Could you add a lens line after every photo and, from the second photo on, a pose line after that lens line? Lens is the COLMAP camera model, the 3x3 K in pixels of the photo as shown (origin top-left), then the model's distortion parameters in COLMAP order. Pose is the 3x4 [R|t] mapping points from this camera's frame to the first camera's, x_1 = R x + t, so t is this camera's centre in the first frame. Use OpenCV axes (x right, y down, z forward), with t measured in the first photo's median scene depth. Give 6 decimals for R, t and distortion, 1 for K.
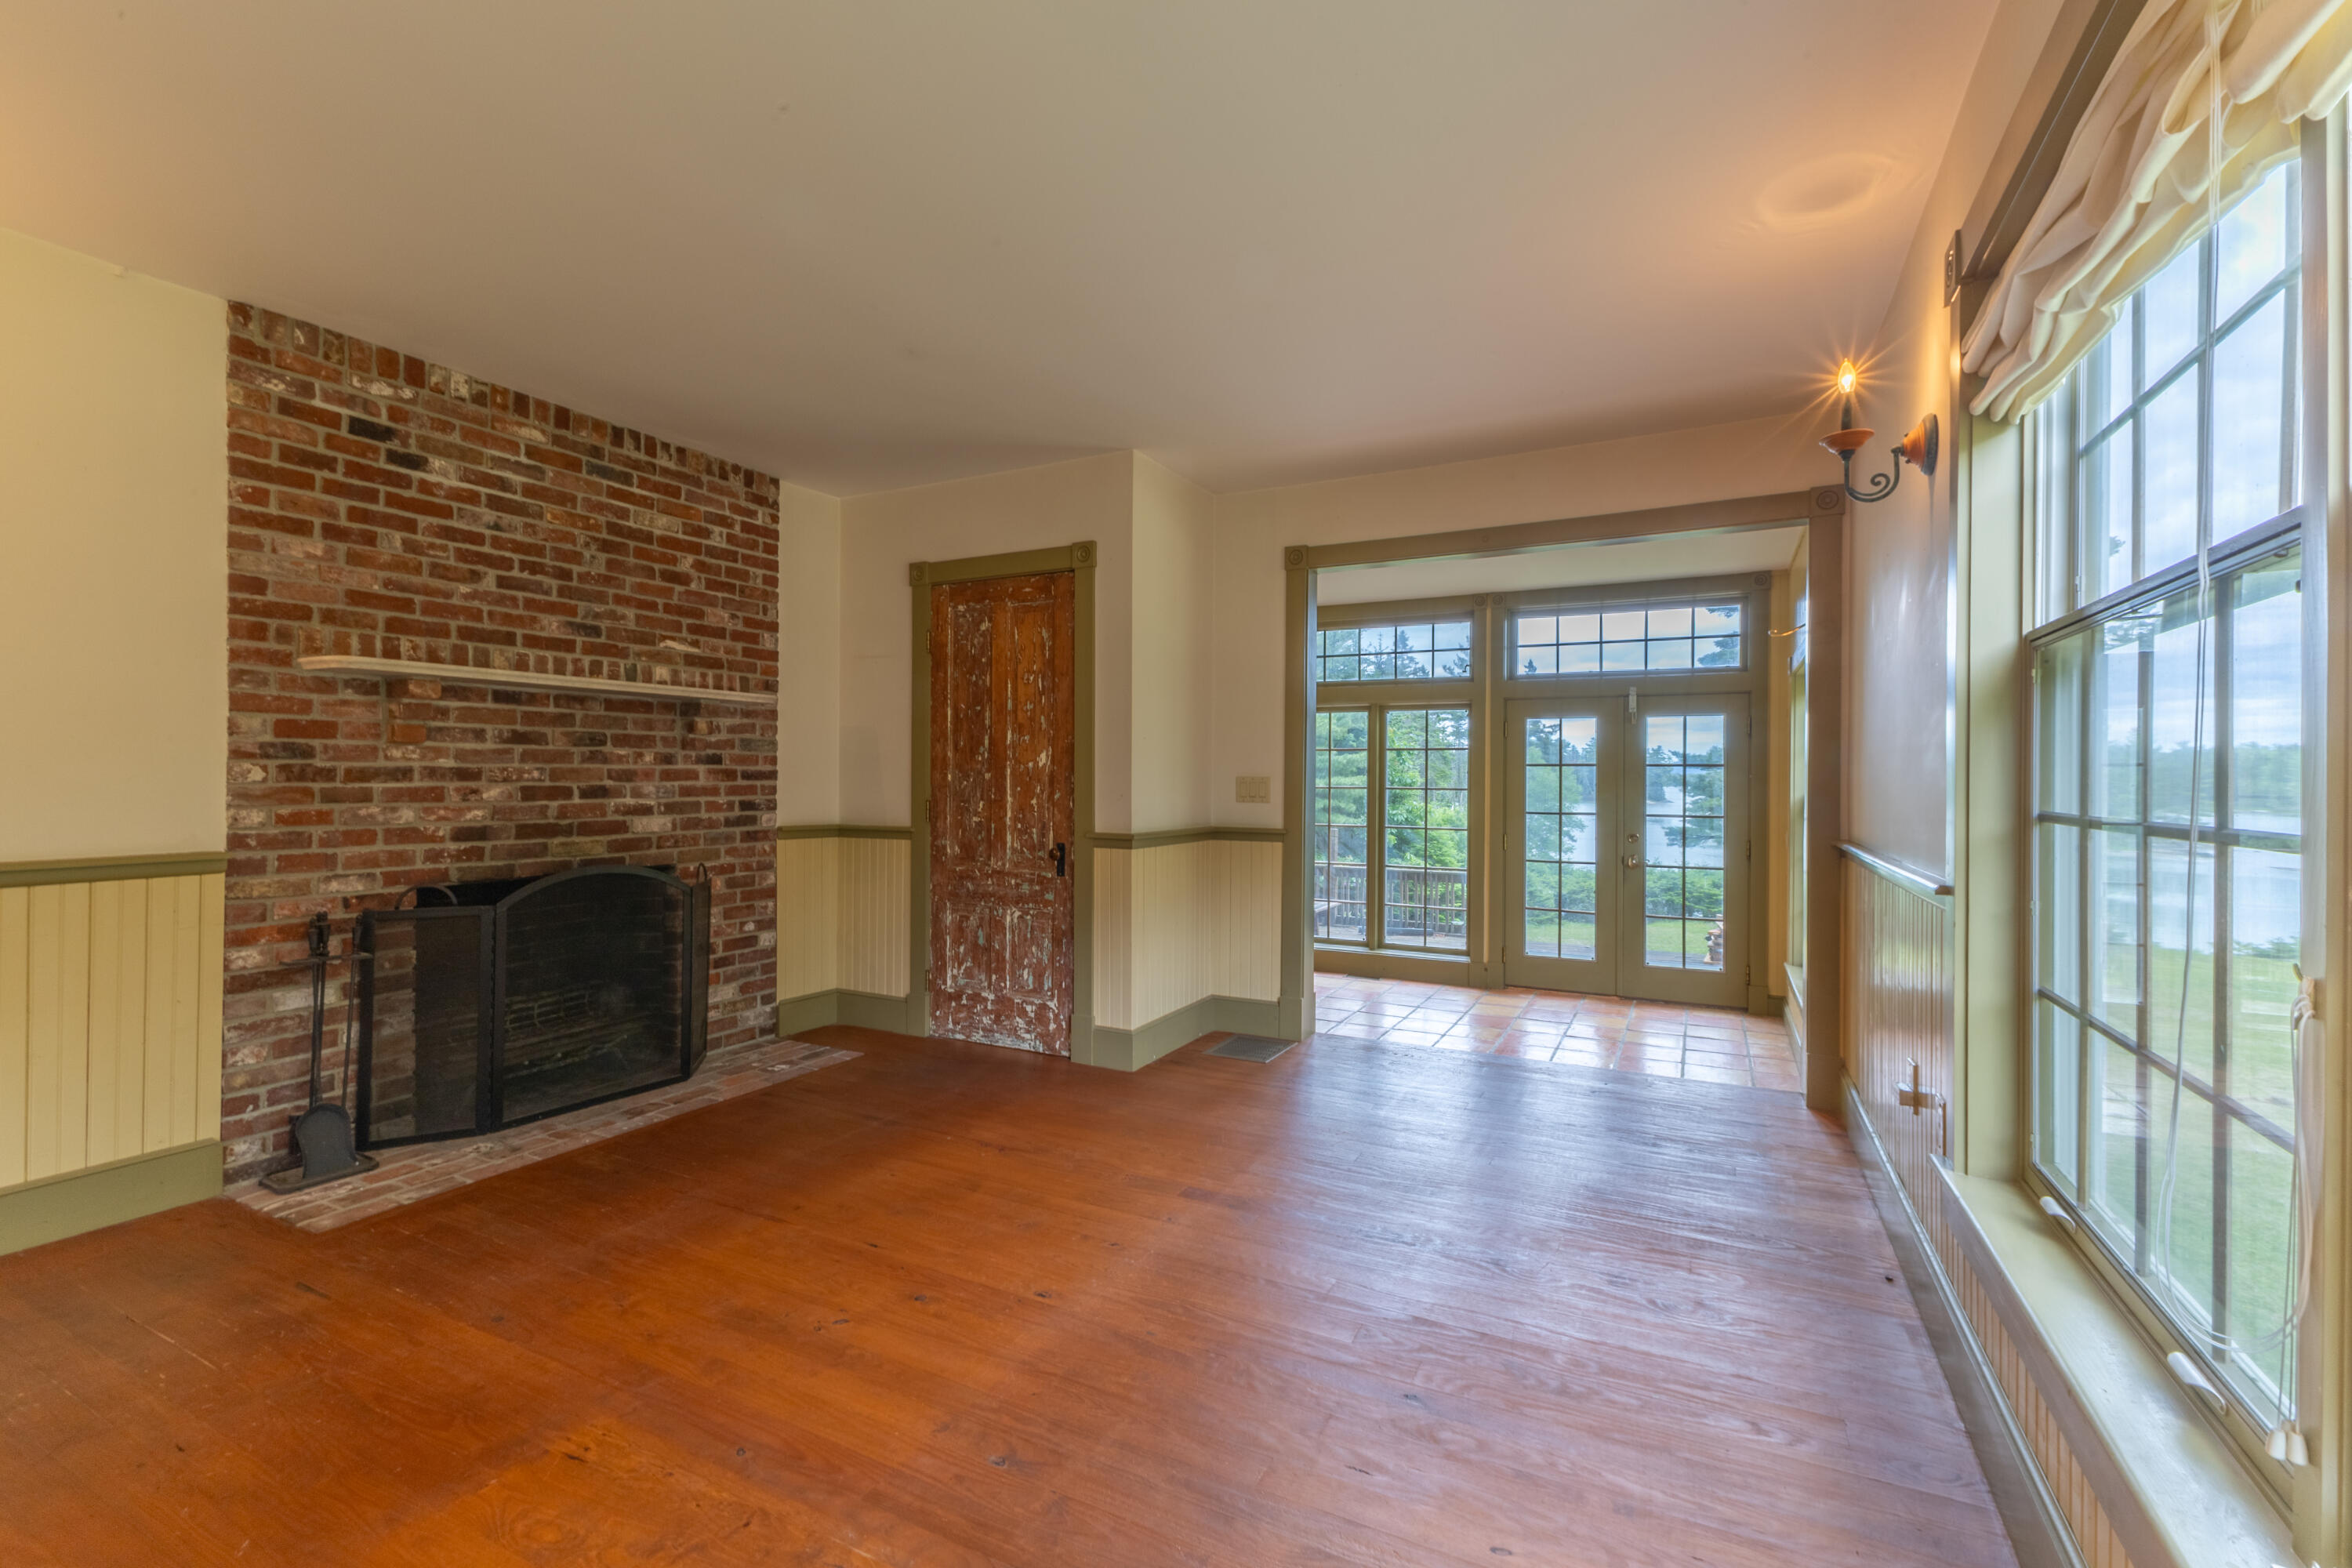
lens RADIAL K [[1024.8, 0, 1176.0], [0, 1024.8, 784.0], [0, 0, 1]] dist [0.002103, 0.000260]
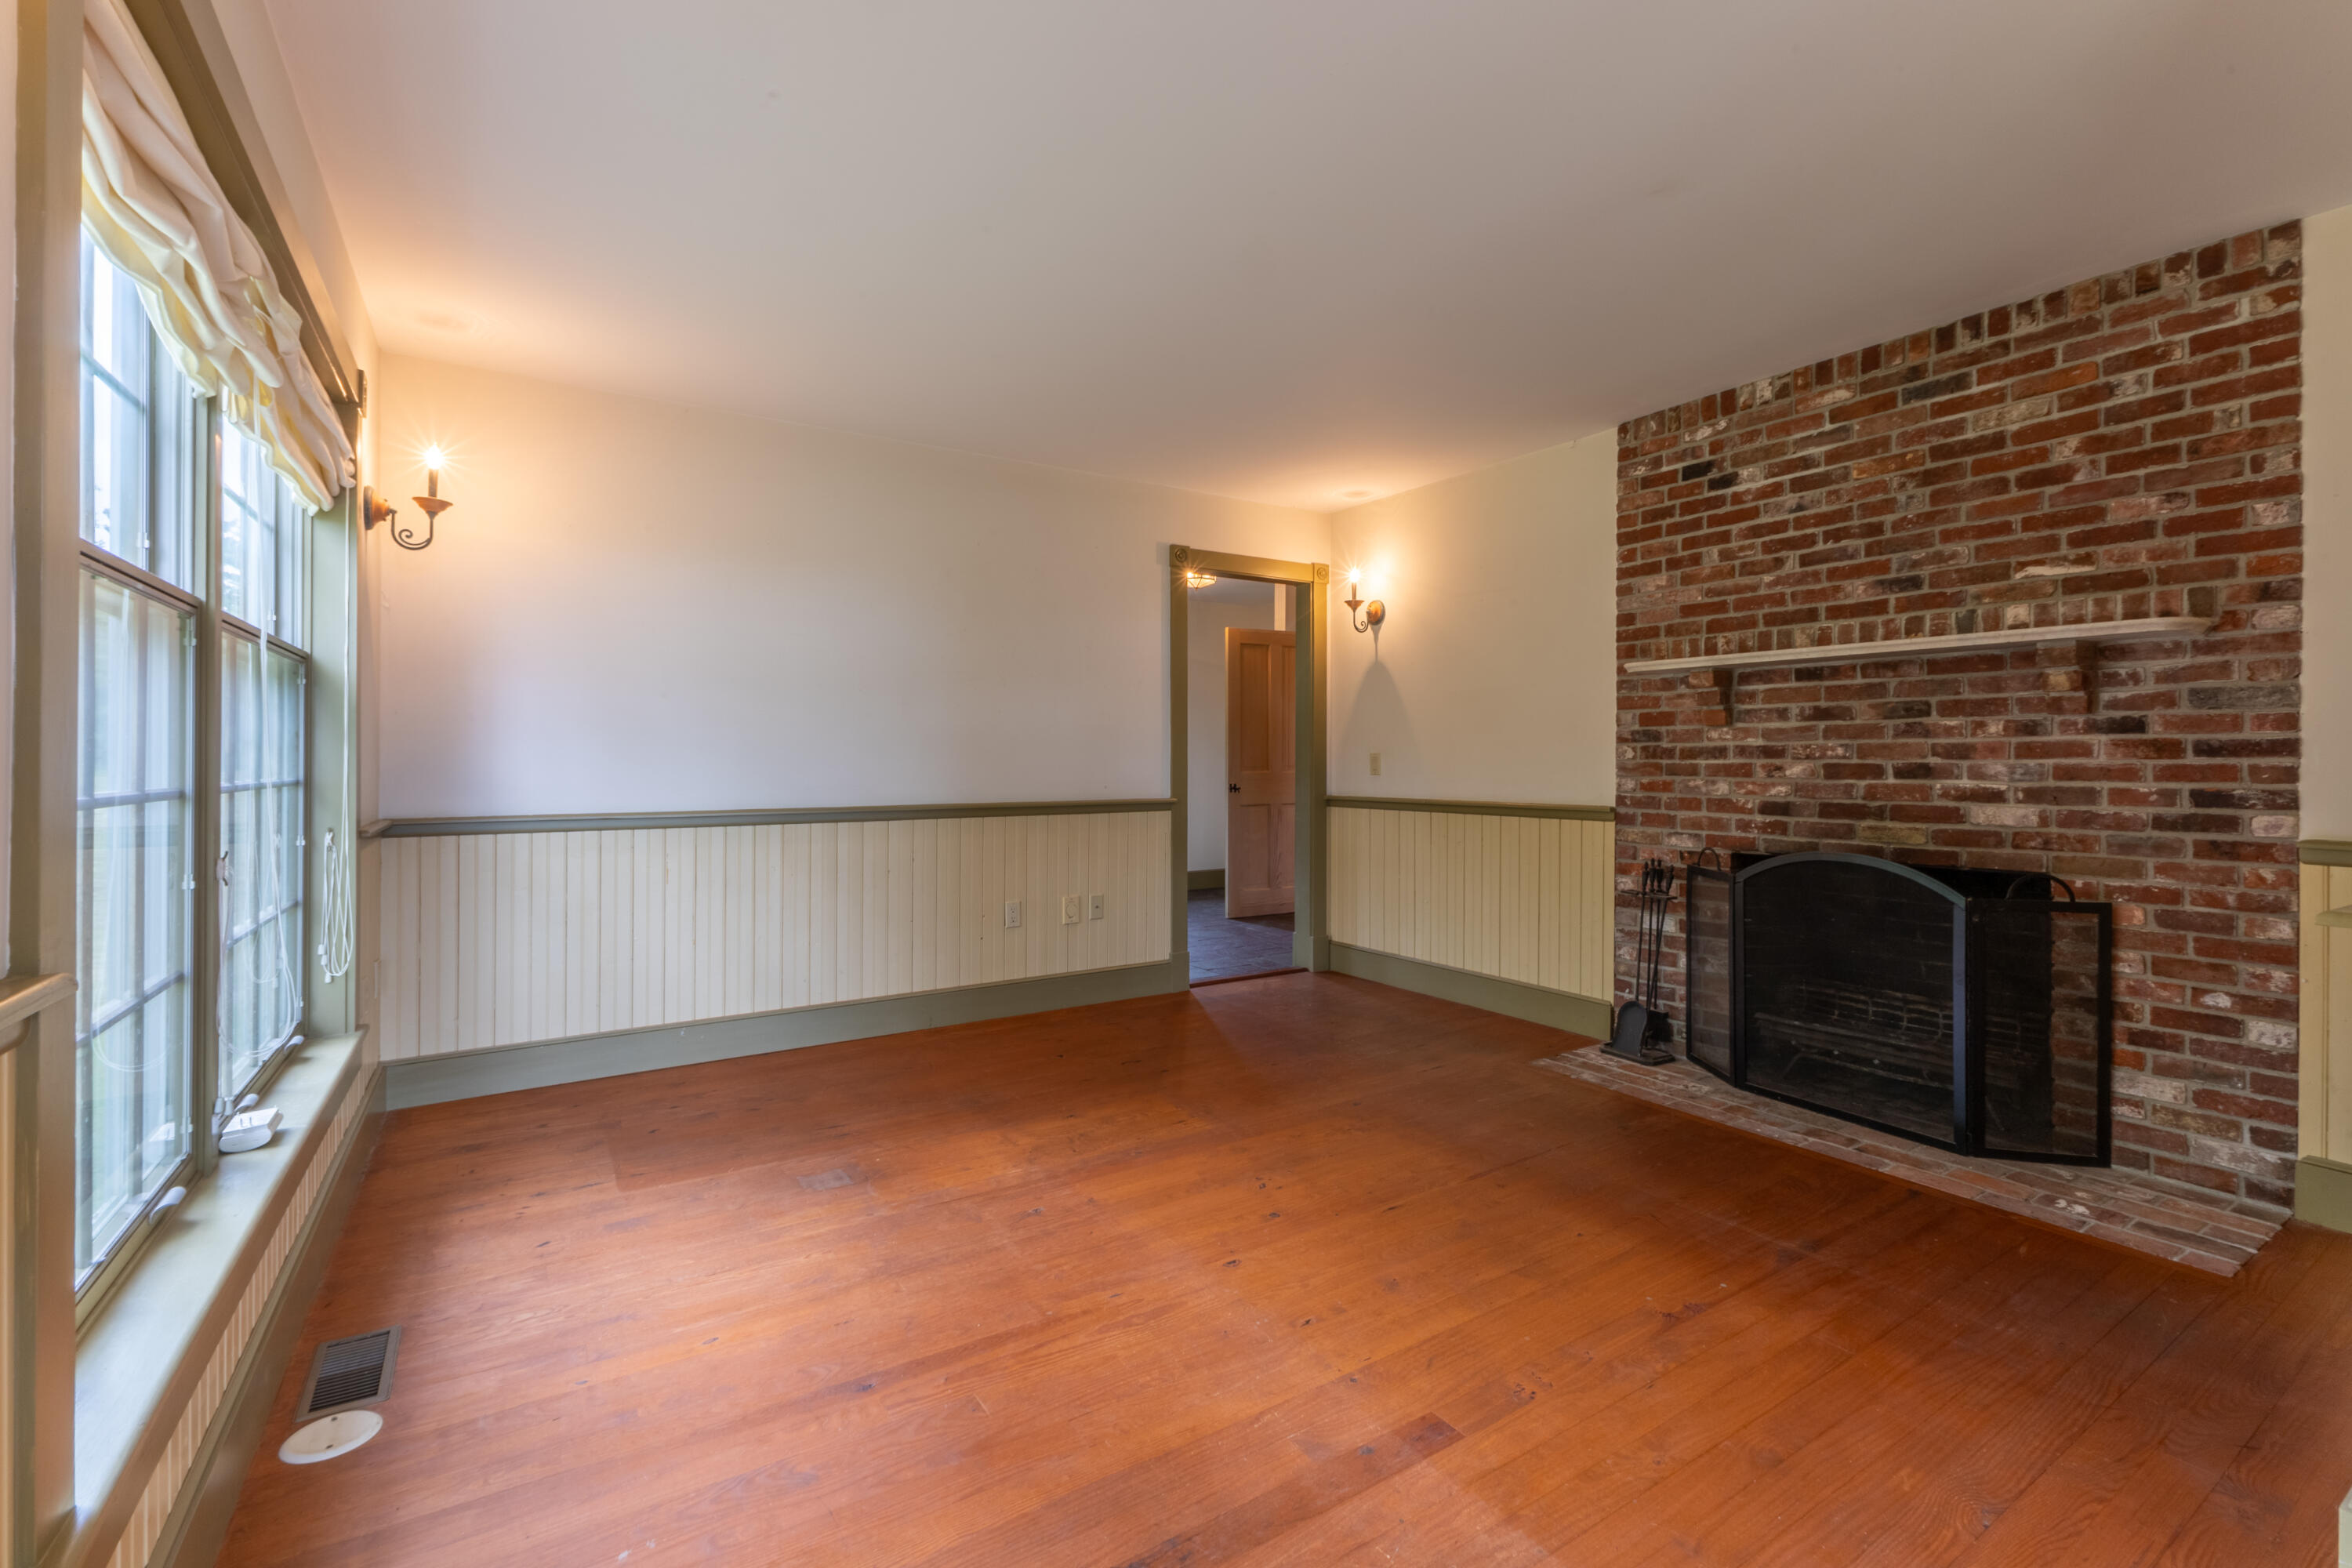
lens RADIAL K [[1017.7, 0, 1176.3], [0, 1017.7, 748.3], [0, 0, 1]] dist [-0.000707, -0.000249]
pose [[-0.502756, -0.010629, -0.864363, 0.510811], [-0.004141, 0.999943, -0.009888, -0.000332], [0.864418, -0.001392, -0.502772, 0.965414]]
